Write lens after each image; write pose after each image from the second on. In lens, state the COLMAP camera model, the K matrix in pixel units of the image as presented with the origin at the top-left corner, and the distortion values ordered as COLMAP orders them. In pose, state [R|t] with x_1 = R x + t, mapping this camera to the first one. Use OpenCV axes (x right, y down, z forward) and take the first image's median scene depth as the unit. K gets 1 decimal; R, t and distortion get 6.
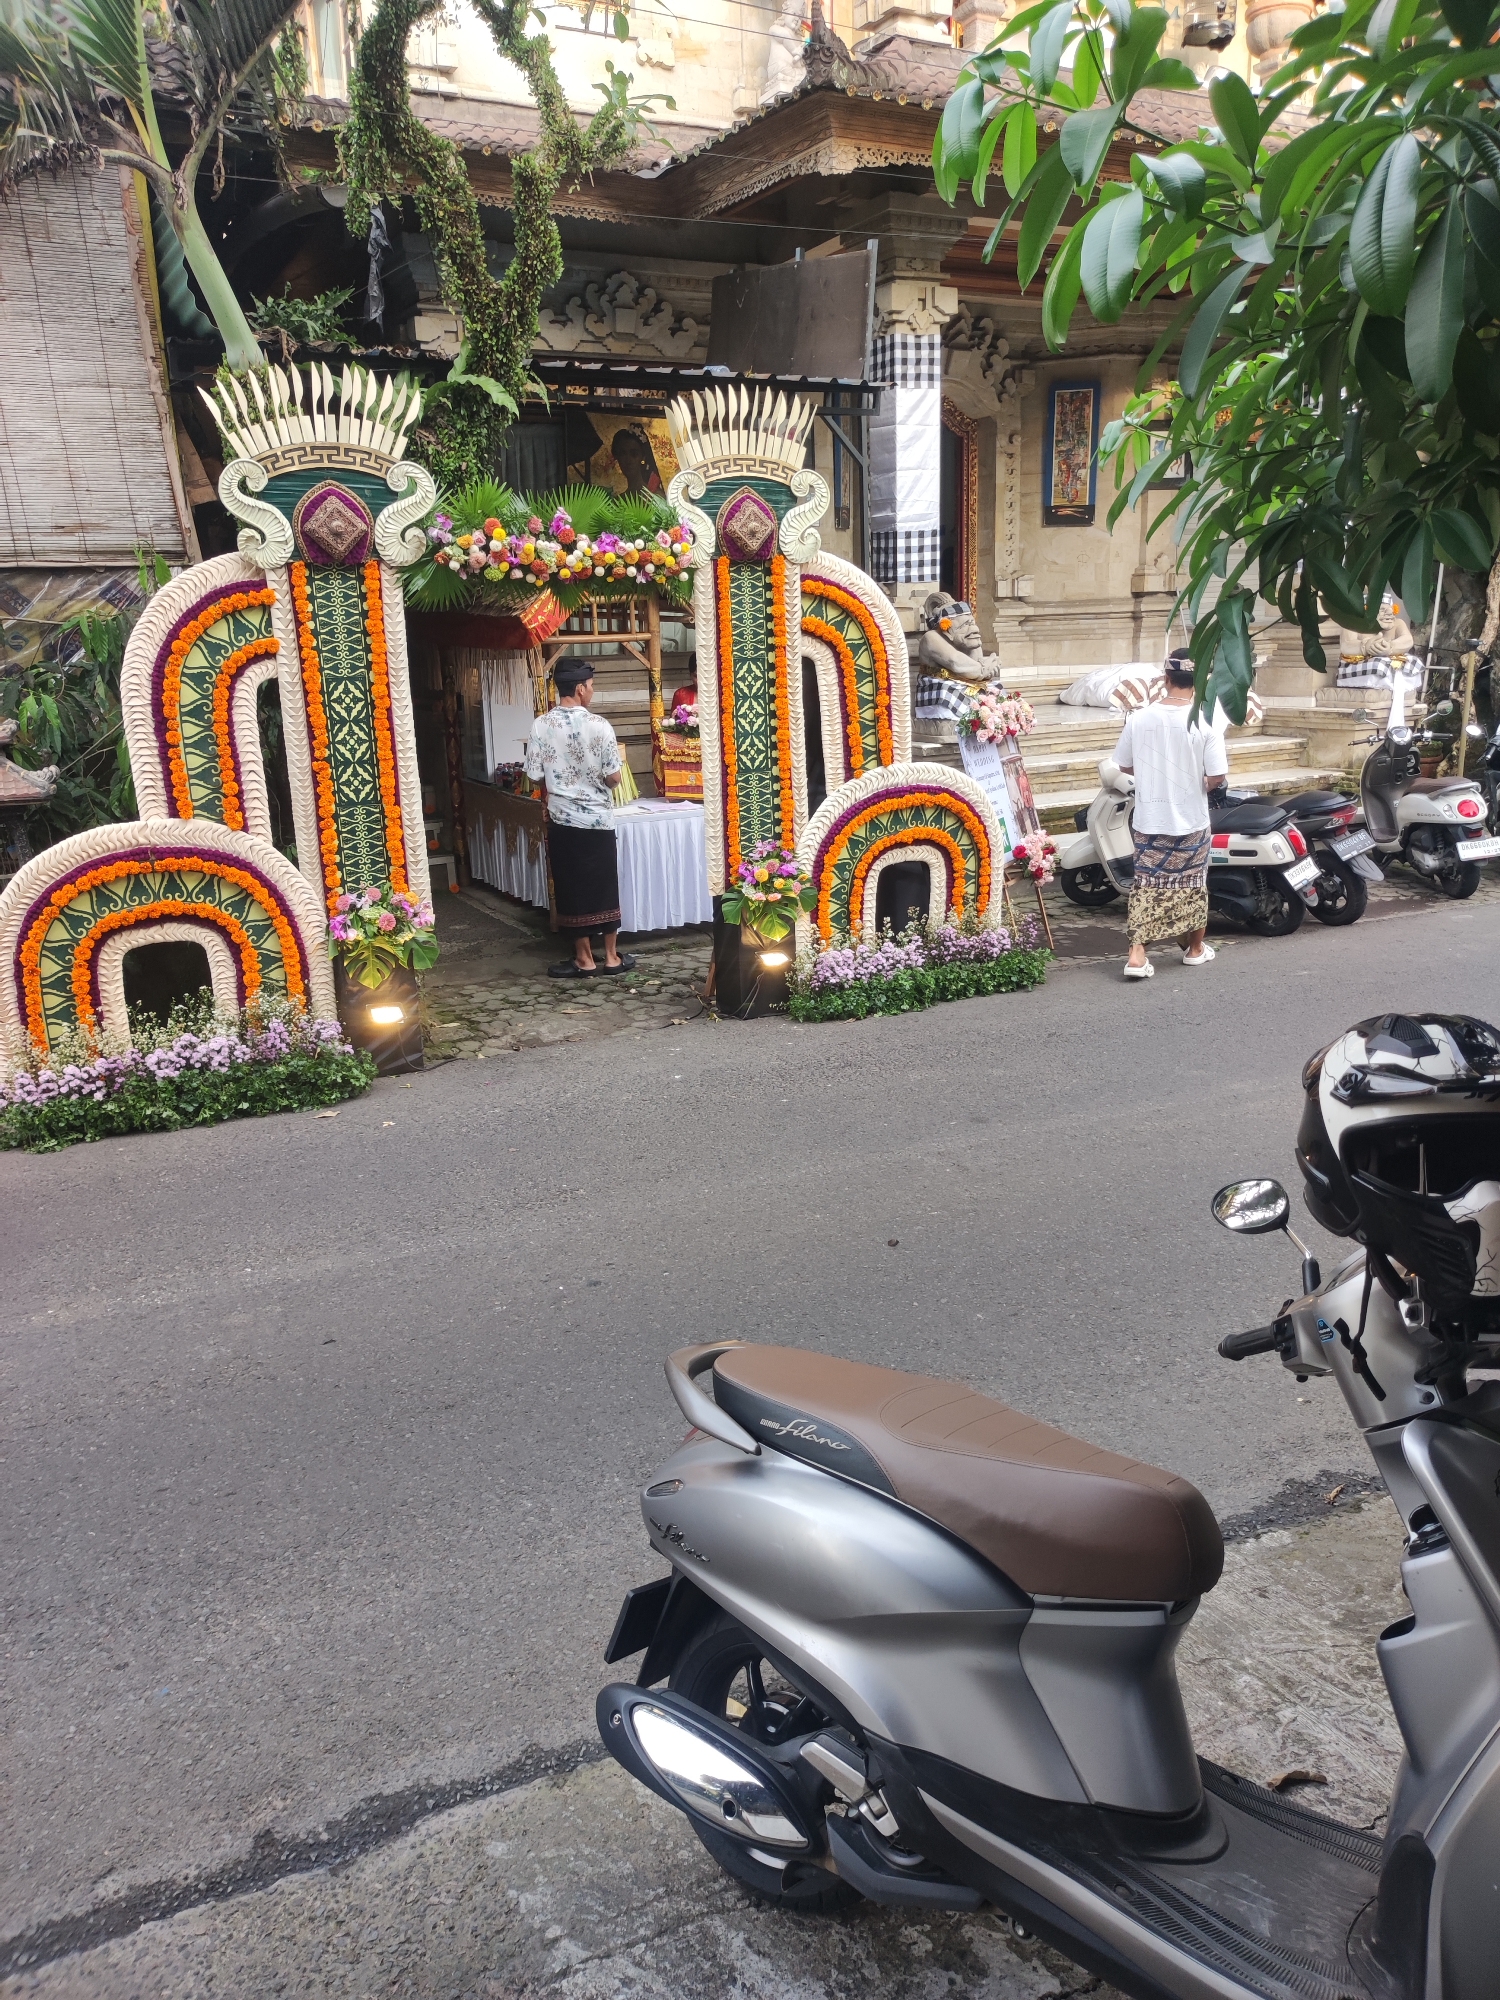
lens RADIAL K [[1448.3, 0, 750.0], [0, 1448.3, 1000.0], [0, 0, 1]] dist [0.008868, 0.003028]
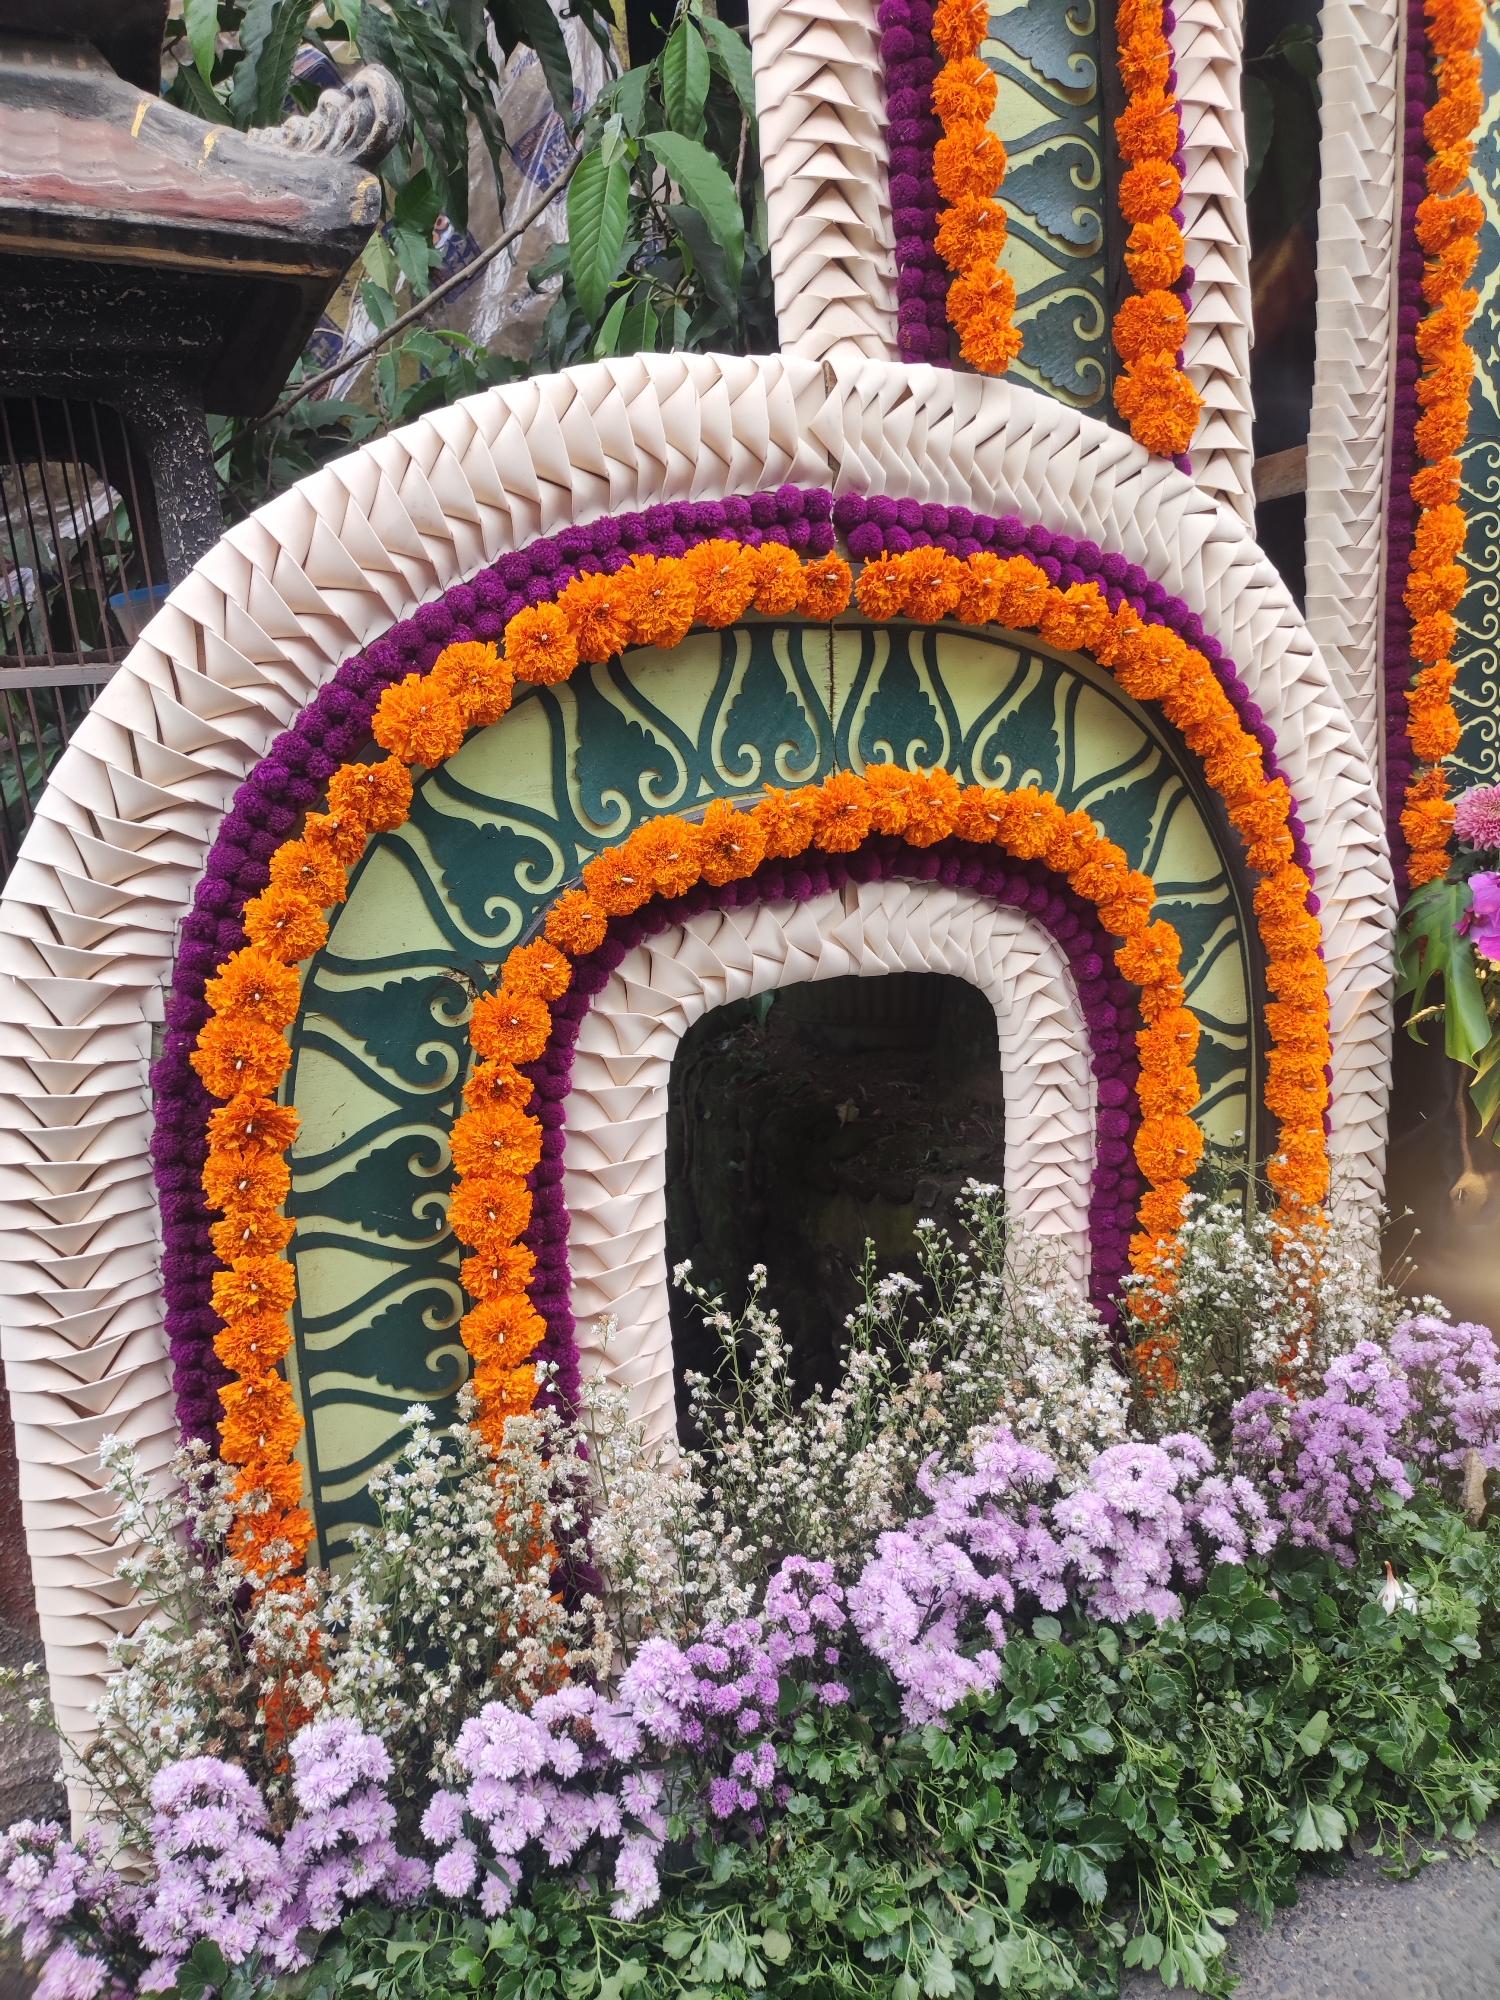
lens RADIAL K [[1495.1, 0, 757.9], [0, 1495.1, 1000.5], [0, 0, 1]] dist [0.017444, 0.002461]
pose [[0.999859, -0.008828, -0.014255, -0.421130], [0.007719, 0.997074, -0.076056, -0.020370], [0.014885, 0.075936, 0.997002, 0.799485]]
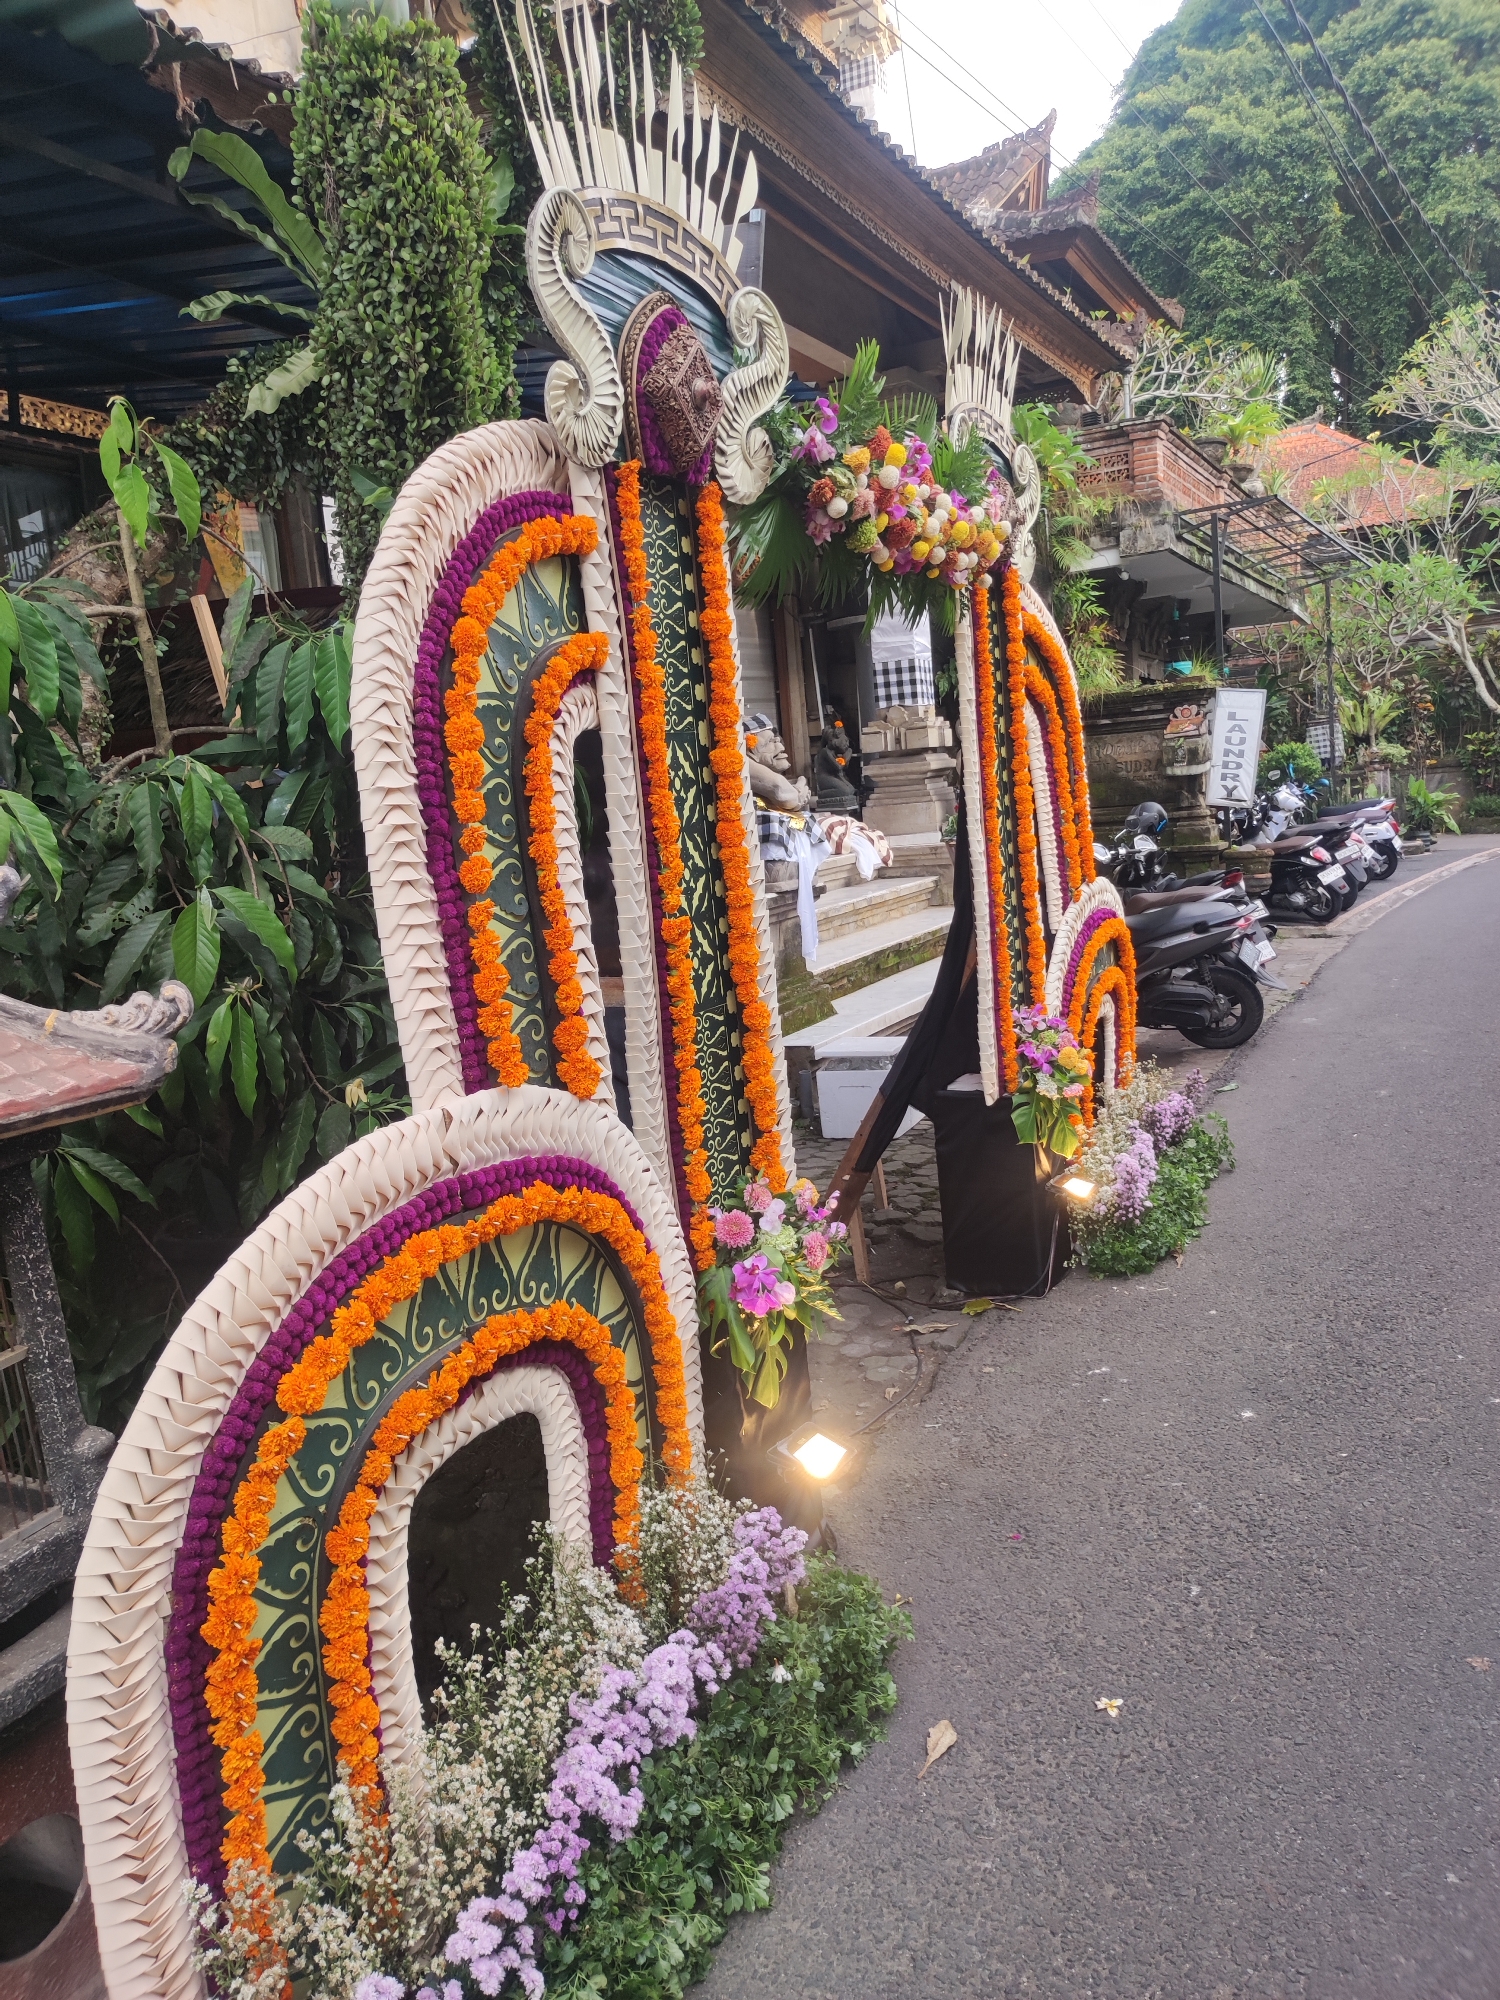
lens RADIAL K [[1495.1, 0, 757.9], [0, 1495.1, 1000.5], [0, 0, 1]] dist [0.017444, 0.002461]
pose [[0.804610, -0.117098, 0.582144, -0.562957], [0.191667, 0.979104, -0.067966, -0.109538], [-0.562021, 0.166264, 0.810240, 0.652184]]
